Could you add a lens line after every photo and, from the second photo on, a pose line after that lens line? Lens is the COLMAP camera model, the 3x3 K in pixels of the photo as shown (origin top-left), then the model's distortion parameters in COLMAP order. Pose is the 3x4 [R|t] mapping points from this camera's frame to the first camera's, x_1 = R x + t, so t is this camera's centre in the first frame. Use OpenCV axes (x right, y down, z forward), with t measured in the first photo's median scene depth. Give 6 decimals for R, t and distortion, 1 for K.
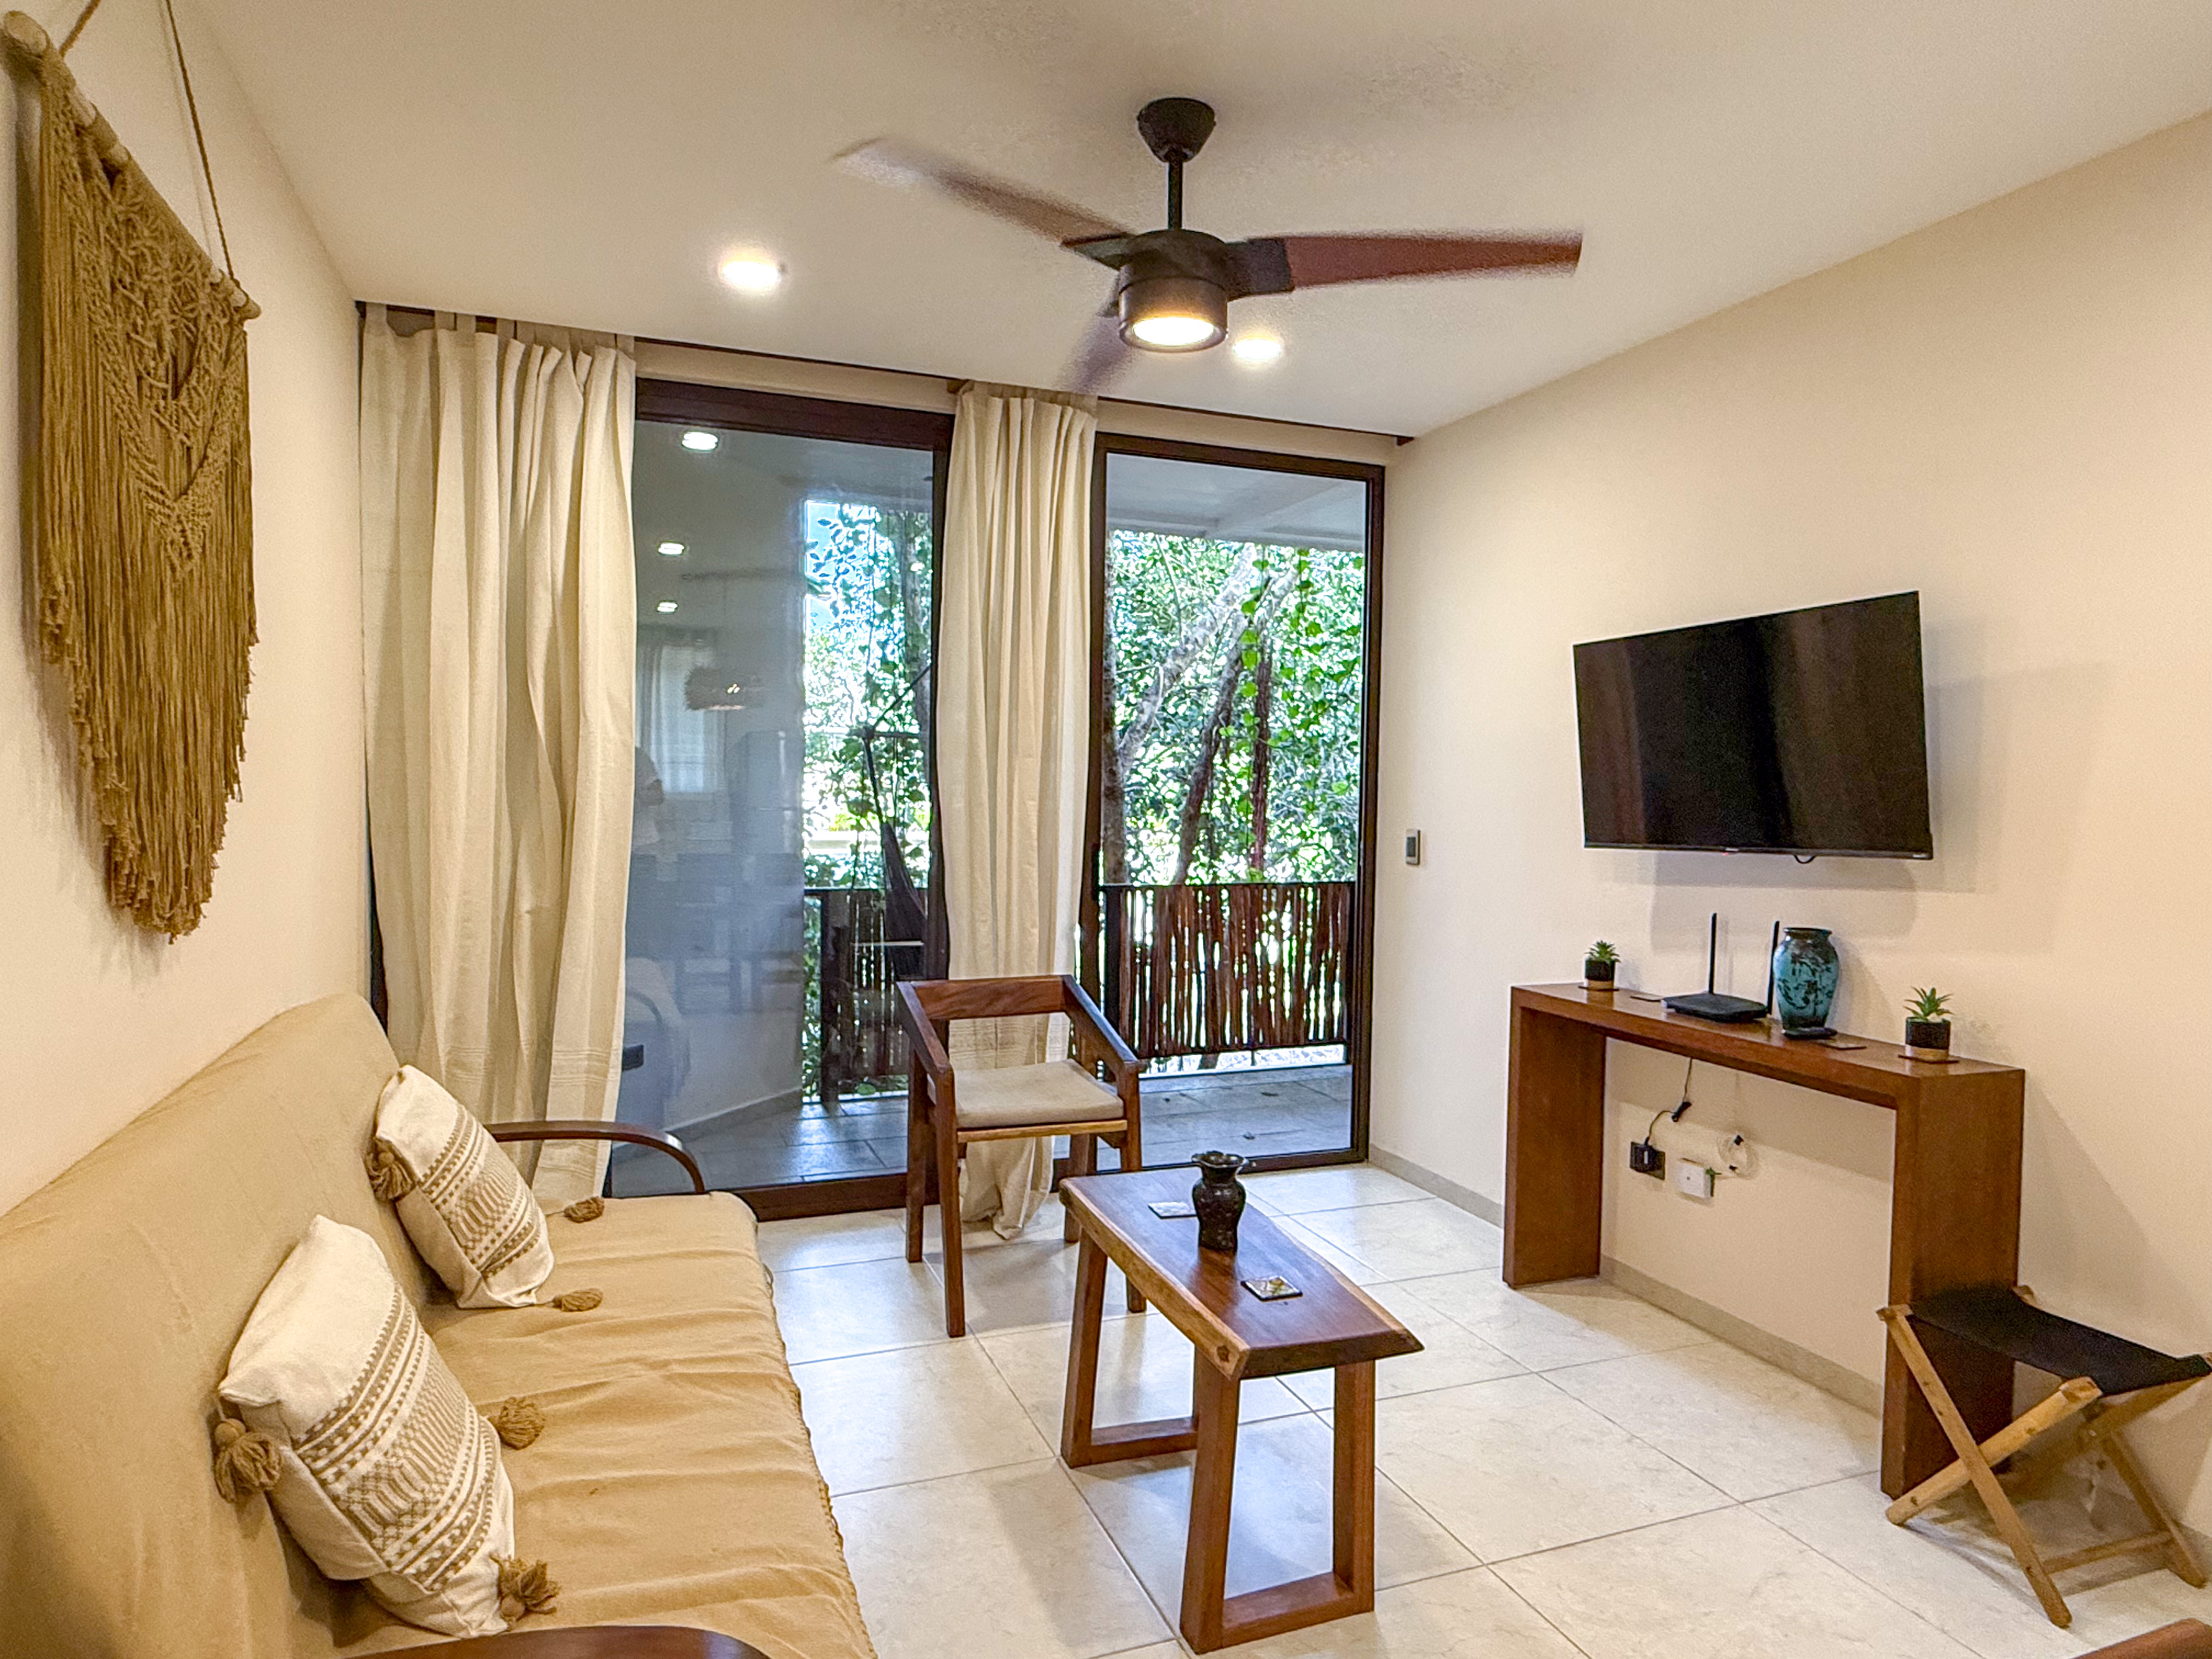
lens RADIAL K [[1310.1, 0, 1106.0], [0, 1310.1, 829.5], [0, 0, 1]] dist [0.005854, 0.004750]
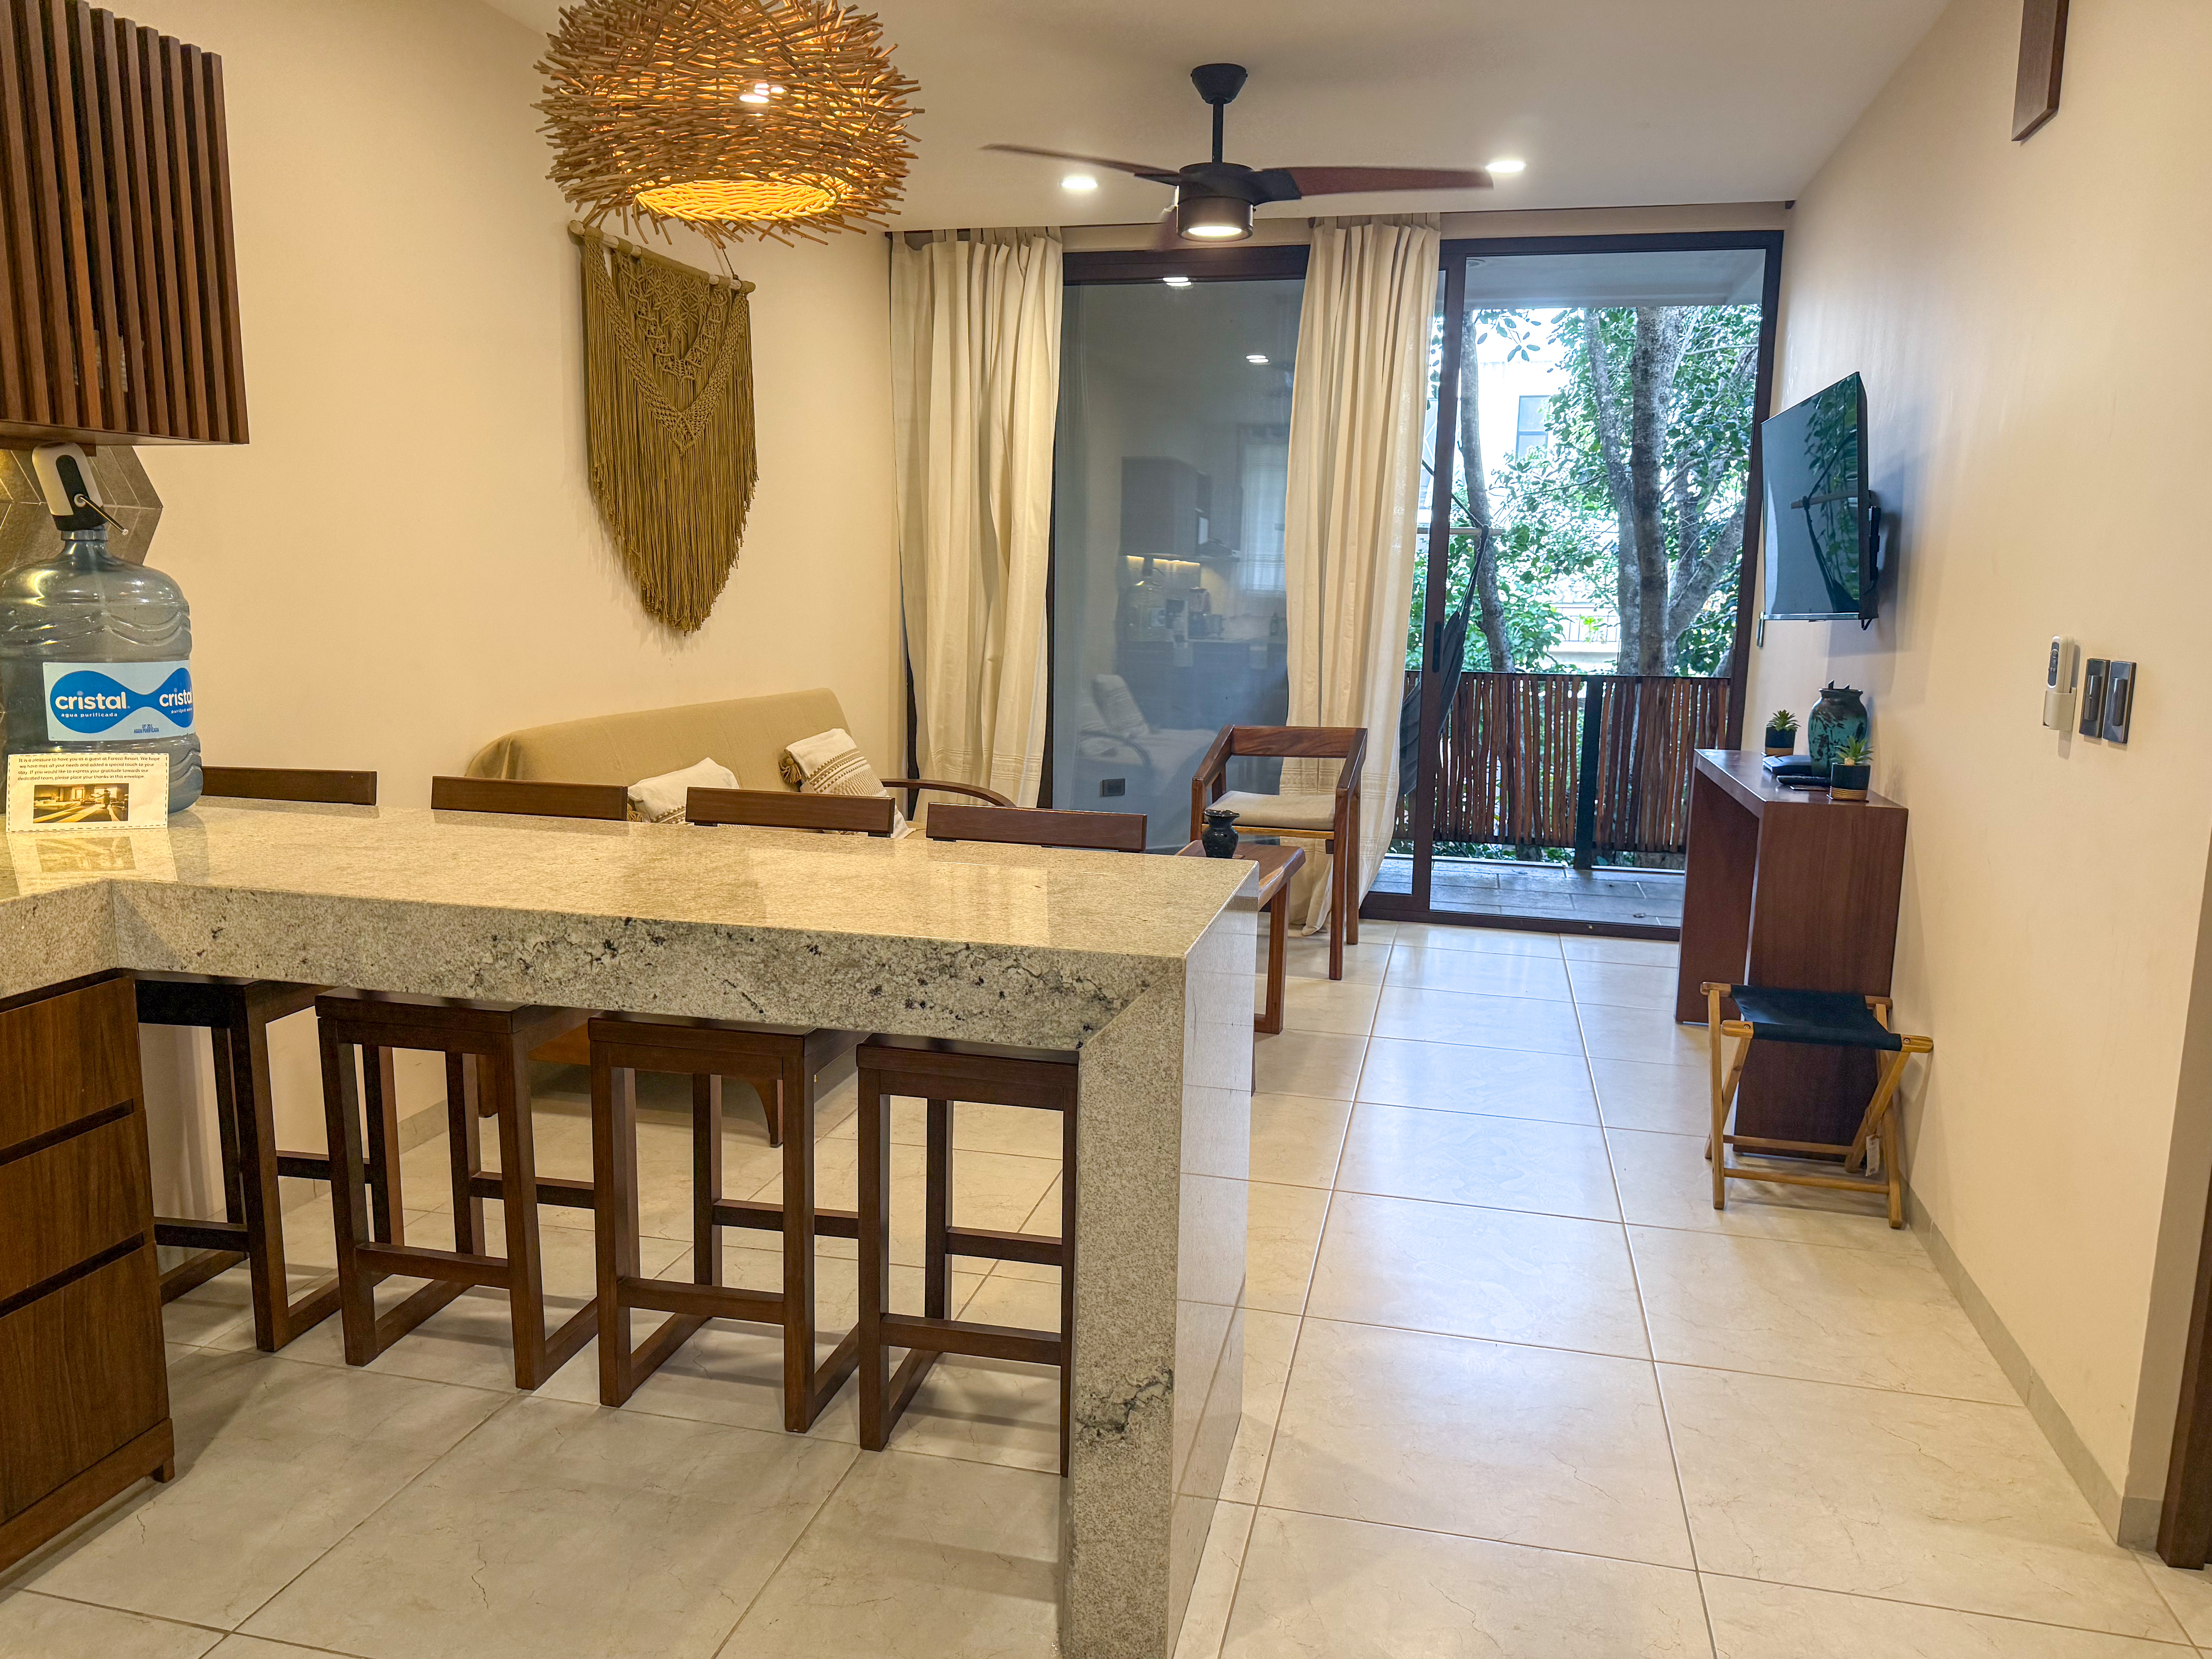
lens RADIAL K [[1543.3, 0, 1106.0], [0, 1543.3, 829.5], [0, 0, 1]] dist [0.107795, -0.151410]
pose [[0.830492, 0.088750, -0.549915, 0.830397], [-0.024462, 0.992084, 0.123169, 0.049463], [0.556493, -0.088839, 0.826089, -0.460901]]
